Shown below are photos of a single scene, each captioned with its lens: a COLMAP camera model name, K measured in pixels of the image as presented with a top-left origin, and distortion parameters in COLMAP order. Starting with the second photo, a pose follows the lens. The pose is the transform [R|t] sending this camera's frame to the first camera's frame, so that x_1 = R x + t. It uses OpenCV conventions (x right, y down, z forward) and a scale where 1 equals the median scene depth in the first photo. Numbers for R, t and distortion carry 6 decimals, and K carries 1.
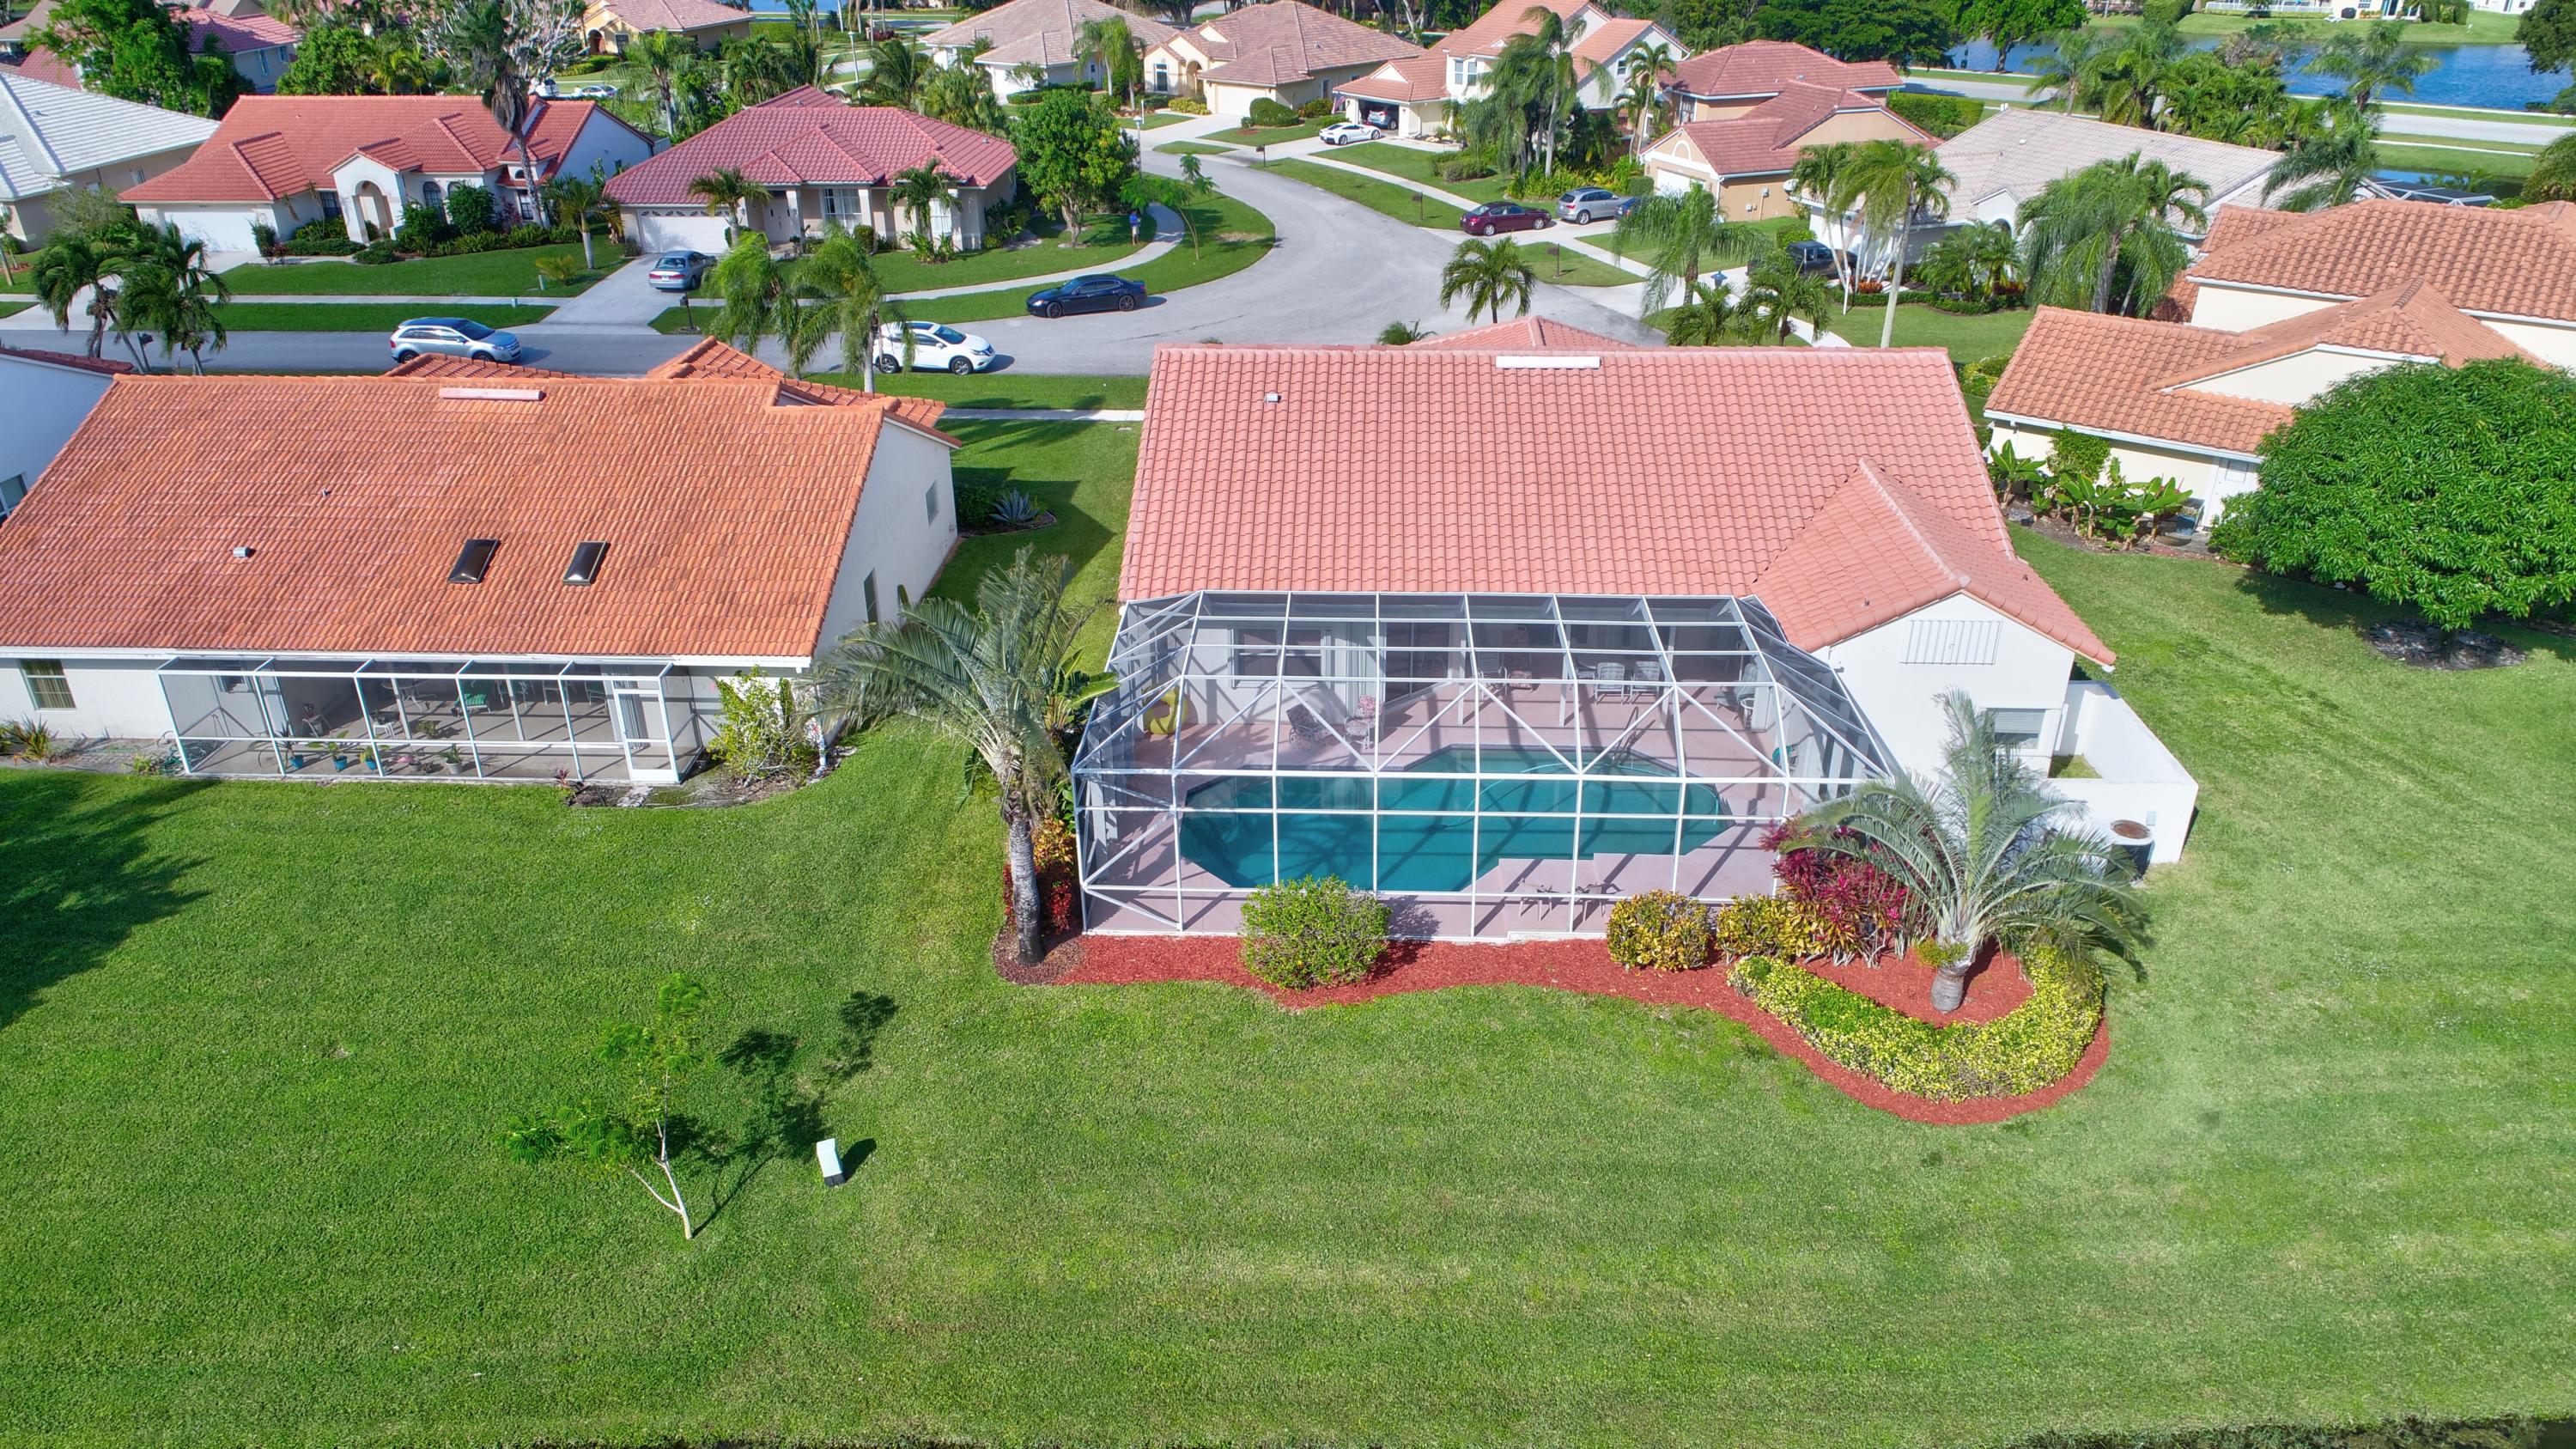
lens RADIAL K [[1729.1, 0, 1288.0], [0, 1729.1, 724.5], [0, 0, 1]] dist [0.000148, -0.003005]
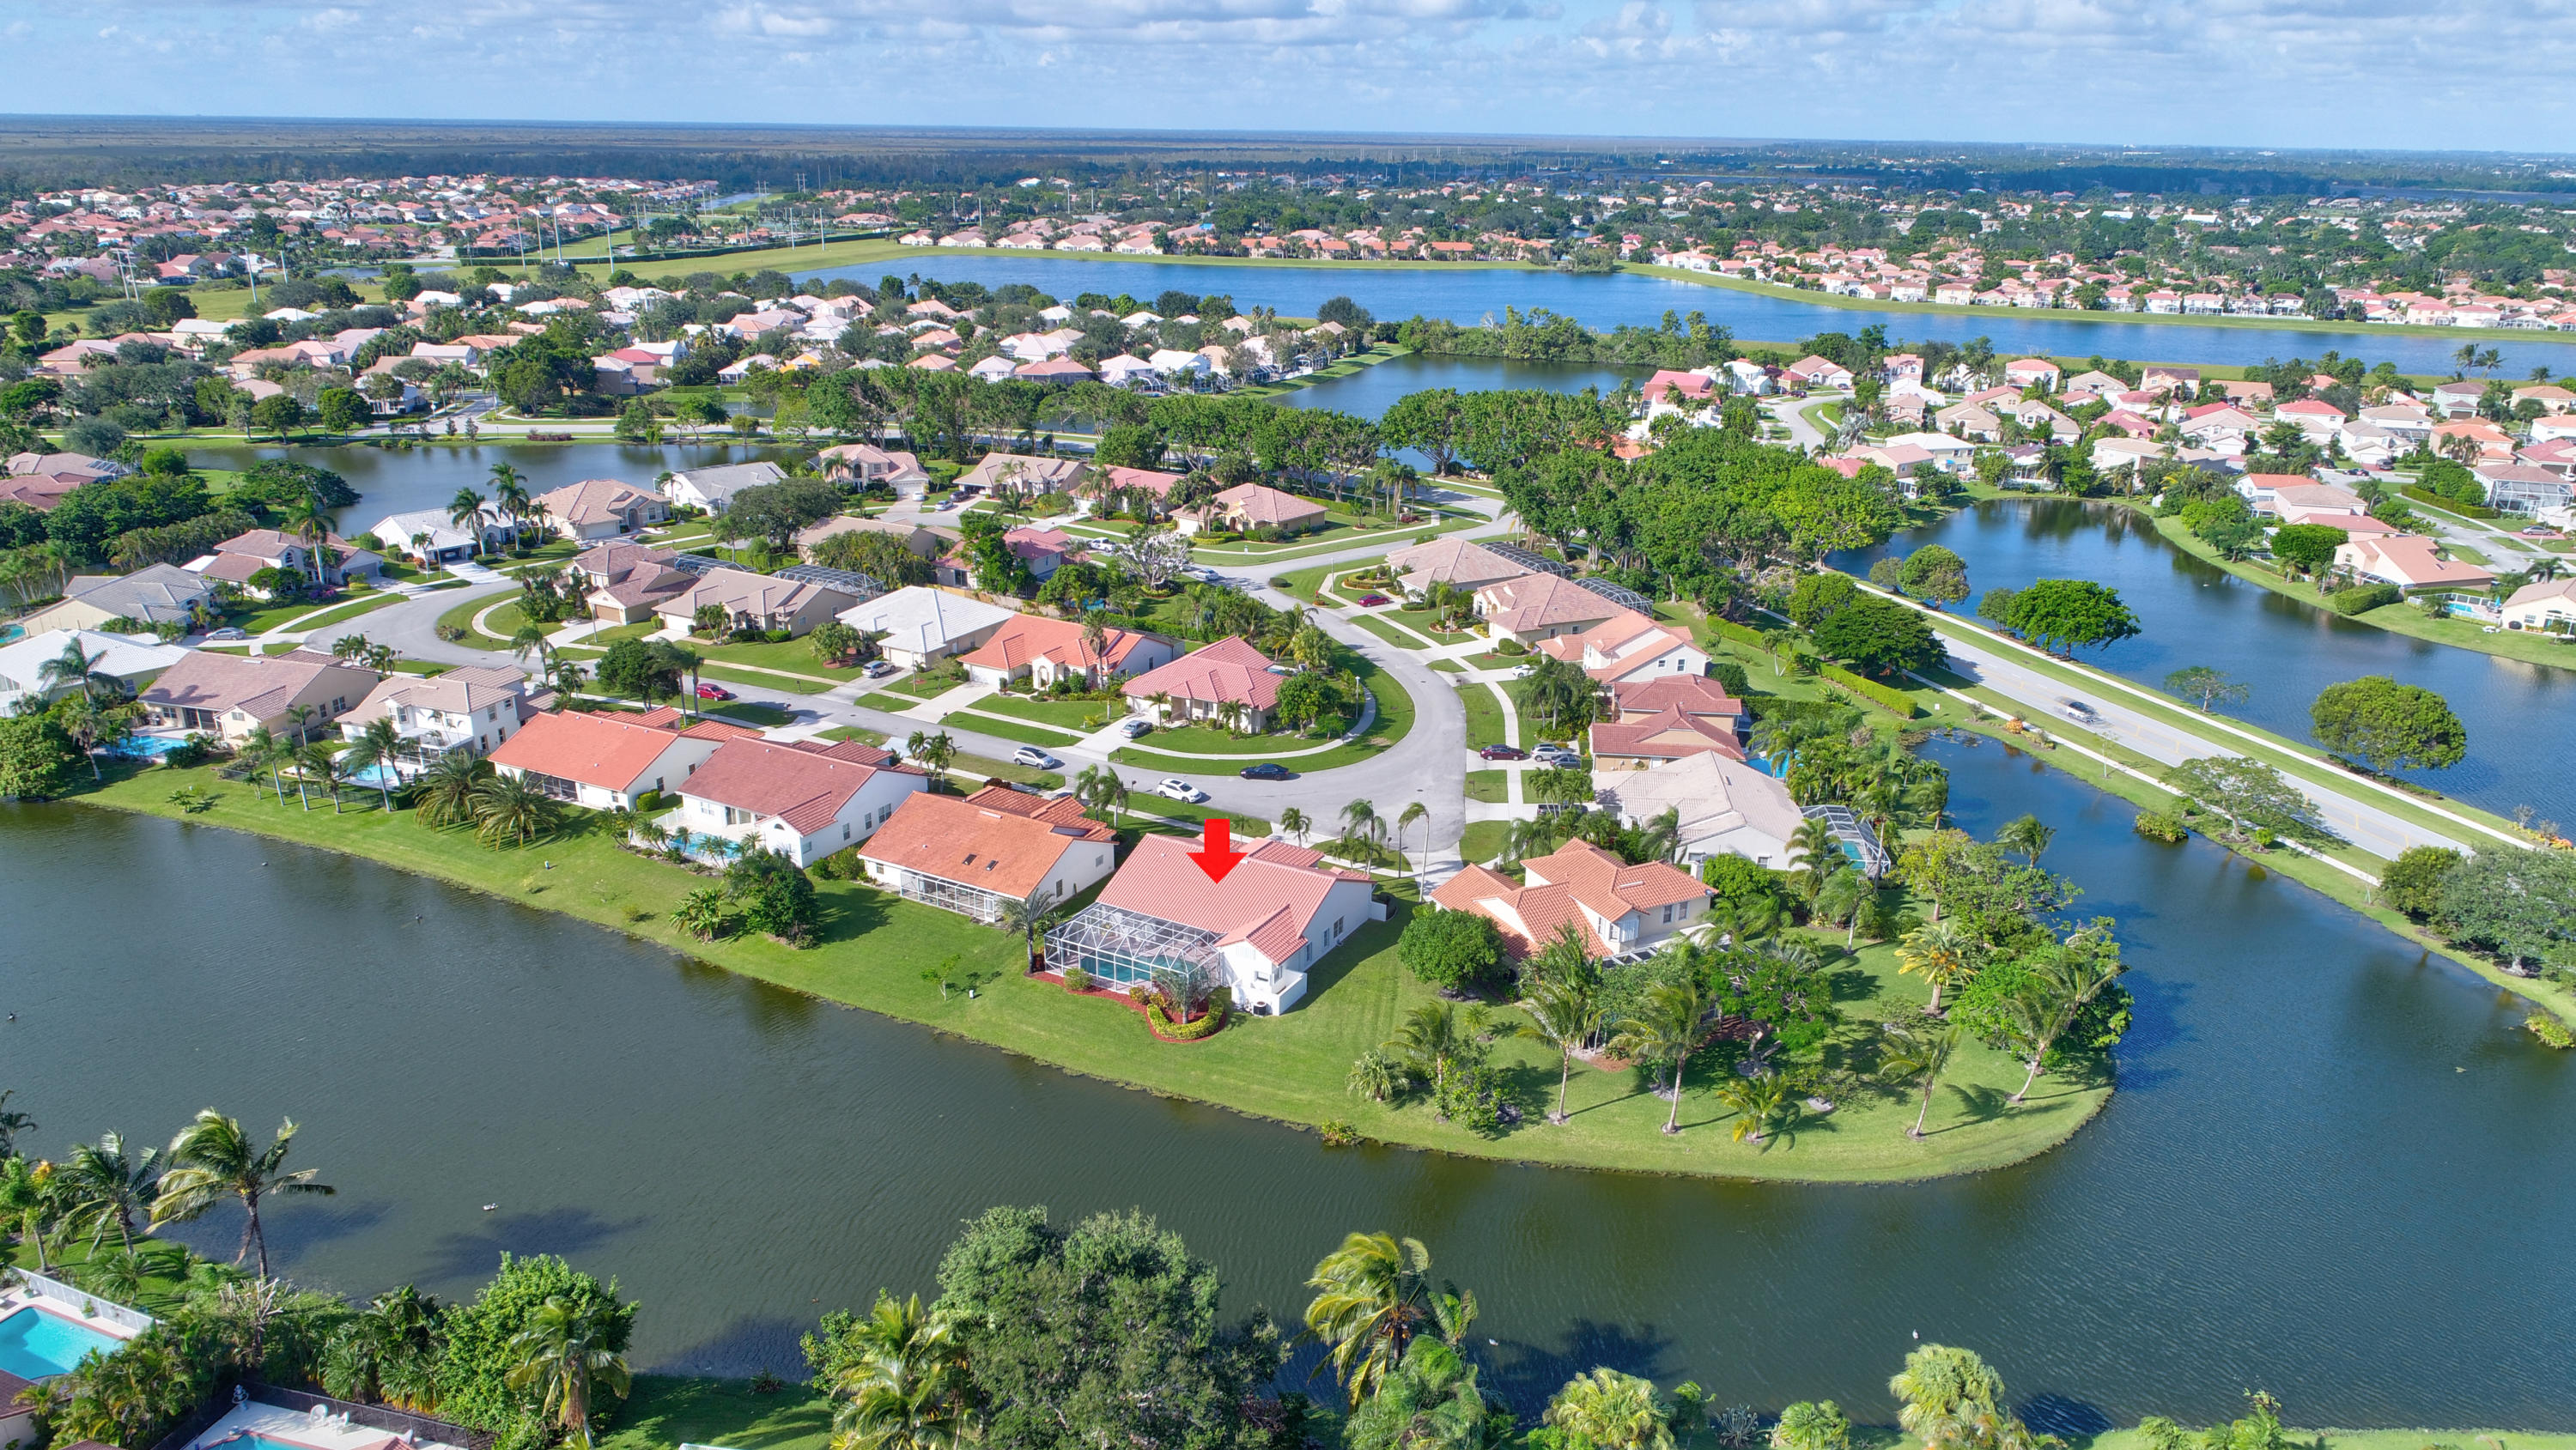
lens RADIAL K [[1767.8, 0, 1288.0], [0, 1767.8, 725.0], [0, 0, 1]] dist [-0.001889, -0.001972]
pose [[0.896132, 0.161381, -0.413405, 0.860285], [-0.216108, 0.972314, -0.088892, -0.088940], [0.387615, 0.168999, 0.906198, -1.166104]]
